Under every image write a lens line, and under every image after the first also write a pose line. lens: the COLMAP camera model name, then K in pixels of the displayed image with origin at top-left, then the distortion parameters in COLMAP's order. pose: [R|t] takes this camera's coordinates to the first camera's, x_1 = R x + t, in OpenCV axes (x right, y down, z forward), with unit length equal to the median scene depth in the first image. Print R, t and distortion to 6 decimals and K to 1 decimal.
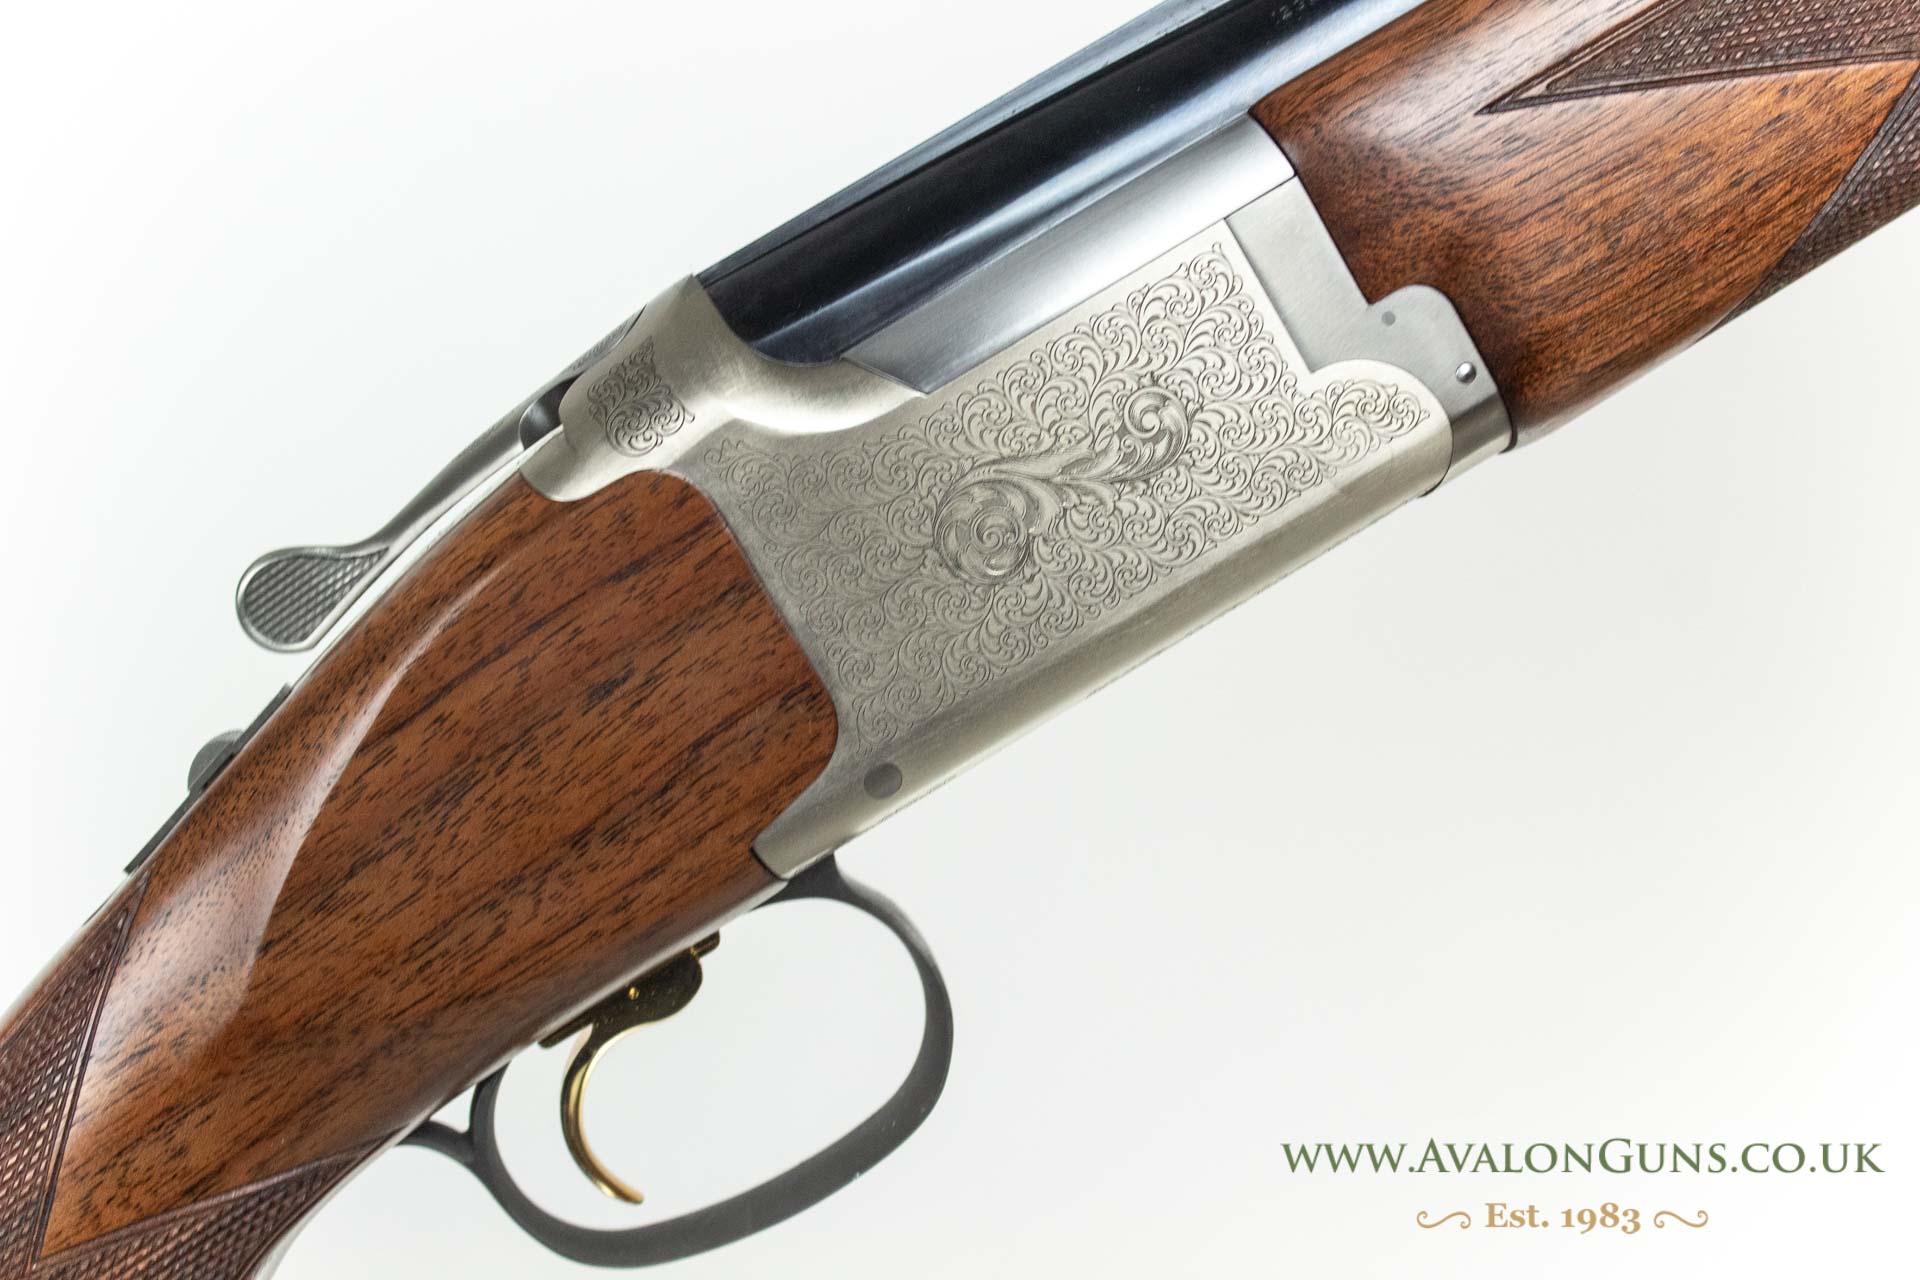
lens RADIAL K [[3111.3, 0, 959.6], [0, 3111.3, 640.1], [0, 0, 1]] dist [-0.181741, 0.000000]
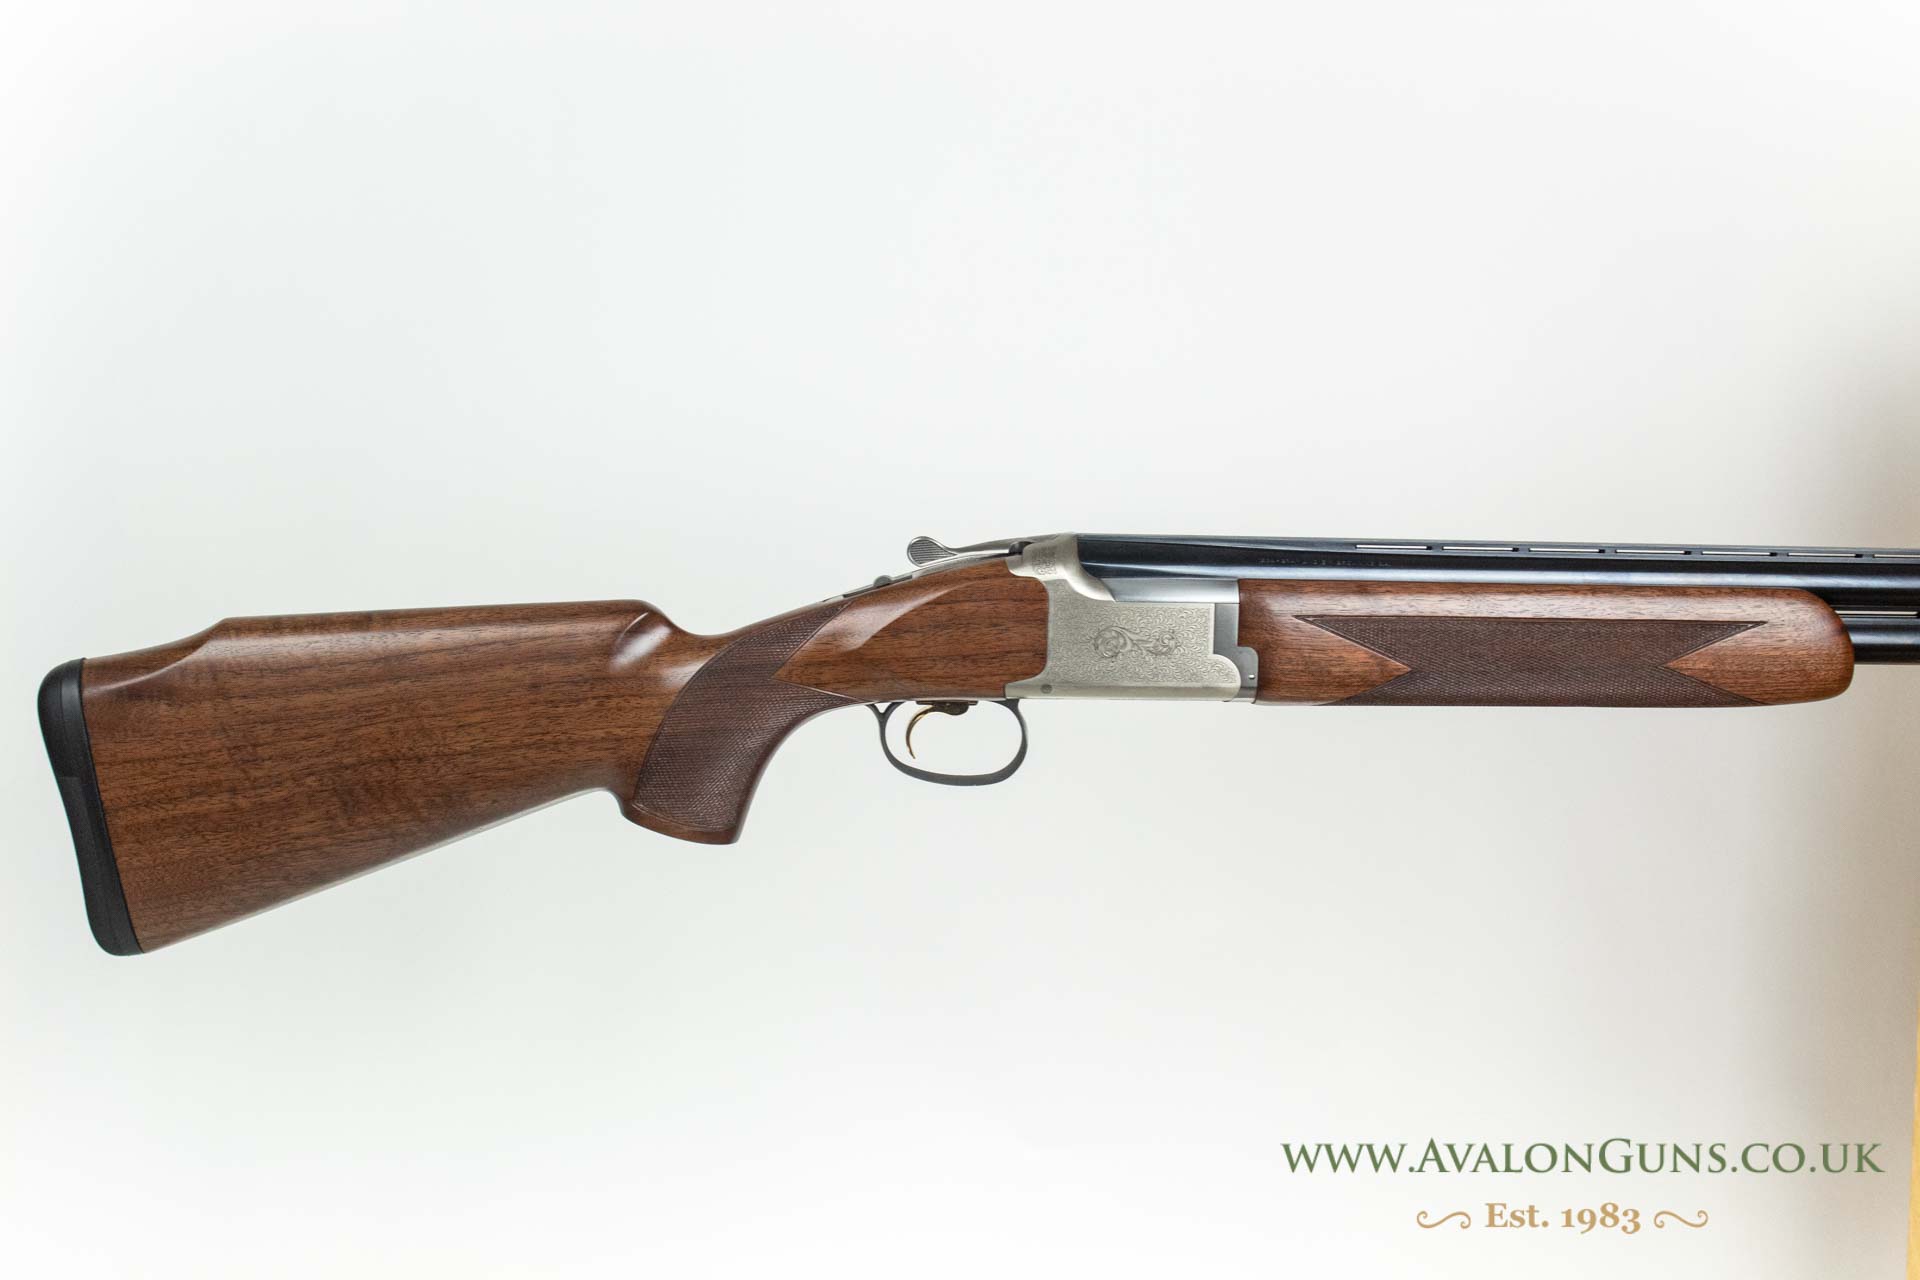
lens RADIAL K [[3111.3, 0, 959.9], [0, 3111.3, 640.0], [0, 0, 1]] dist [-0.181741, 0.000000]
pose [[0.850059, 0.526679, 0.003105, -0.147751], [-0.526682, 0.850062, 0.000311, 0.049189], [-0.002475, -0.001900, 0.999995, -2.499462]]
